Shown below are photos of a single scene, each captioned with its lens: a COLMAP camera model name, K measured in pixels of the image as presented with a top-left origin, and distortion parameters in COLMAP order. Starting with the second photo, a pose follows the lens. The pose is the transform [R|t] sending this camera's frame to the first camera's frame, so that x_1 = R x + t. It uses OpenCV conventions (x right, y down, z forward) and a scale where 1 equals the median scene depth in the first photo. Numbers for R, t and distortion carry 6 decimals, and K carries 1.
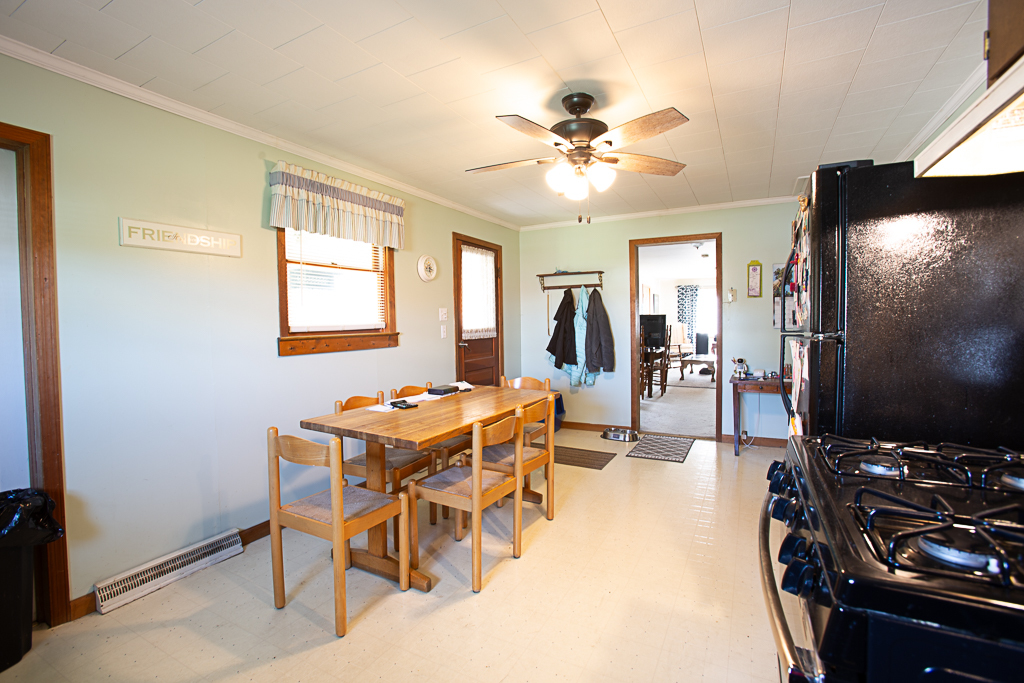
lens RADIAL K [[470.0, 0, 503.0], [0, 470.0, 336.0], [0, 0, 1]] dist [-0.073822, 0.036123]
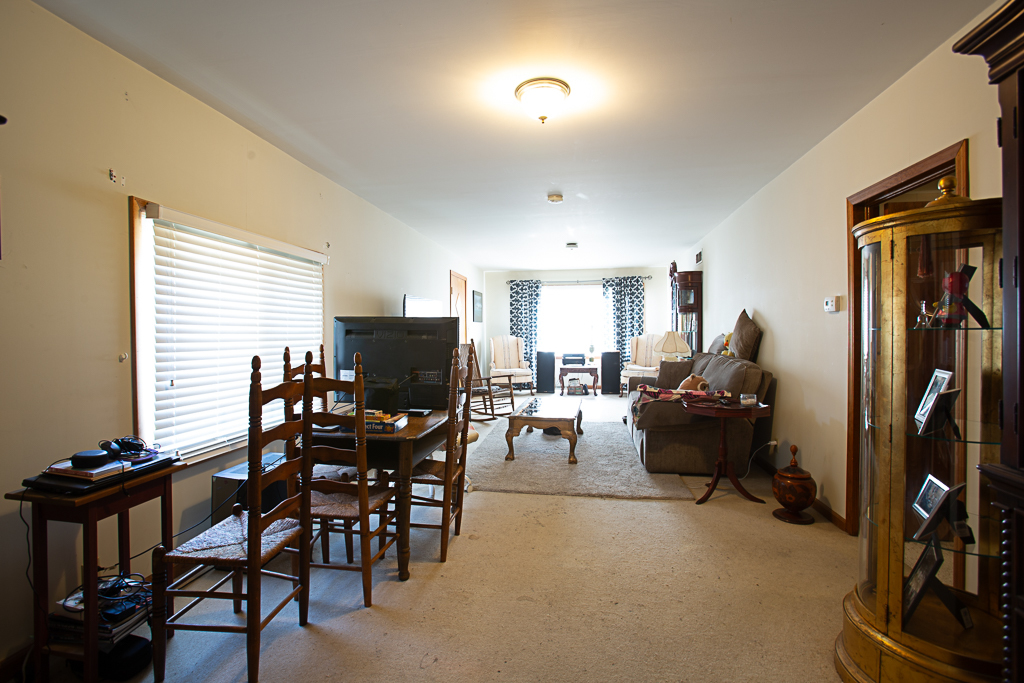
lens RADIAL K [[470.0, 0, 503.0], [0, 470.0, 336.0], [0, 0, 1]] dist [-0.073822, 0.036123]
pose [[0.947993, 0.001219, 0.318289, 0.379763], [0.006669, 0.999697, -0.023693, -0.031735], [-0.318222, 0.024583, 0.947697, 0.920933]]
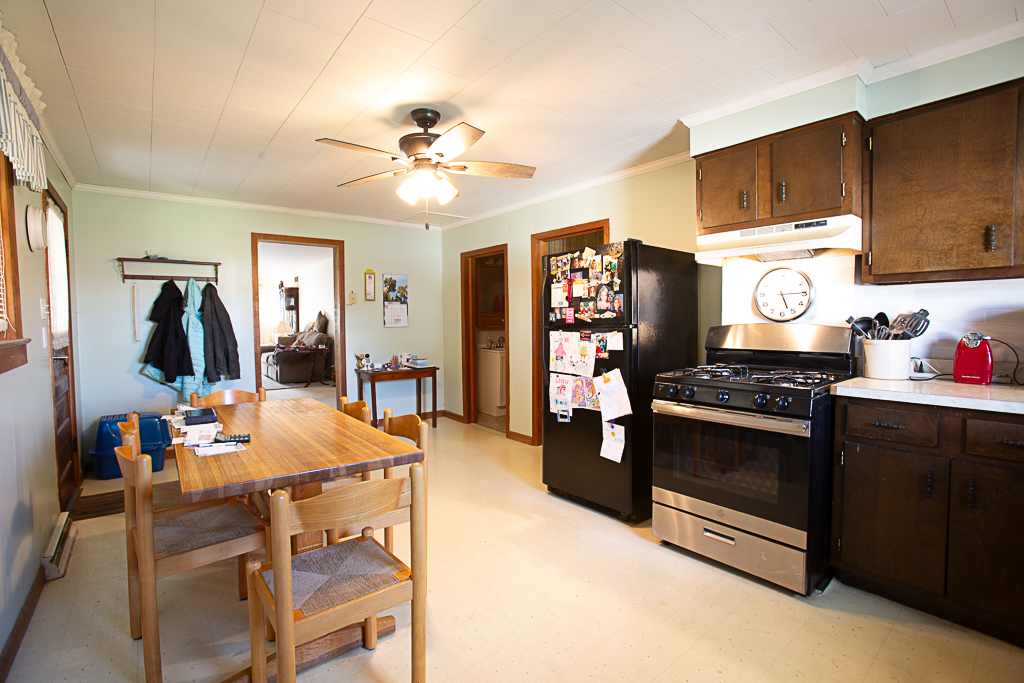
lens RADIAL K [[470.0, 0, 503.0], [0, 470.0, 336.0], [0, 0, 1]] dist [-0.073822, 0.036123]
pose [[0.386190, -0.026494, 0.922039, -0.361085], [0.030113, 0.999417, 0.016105, -0.003165], [-0.921928, 0.021545, 0.386763, 0.195505]]
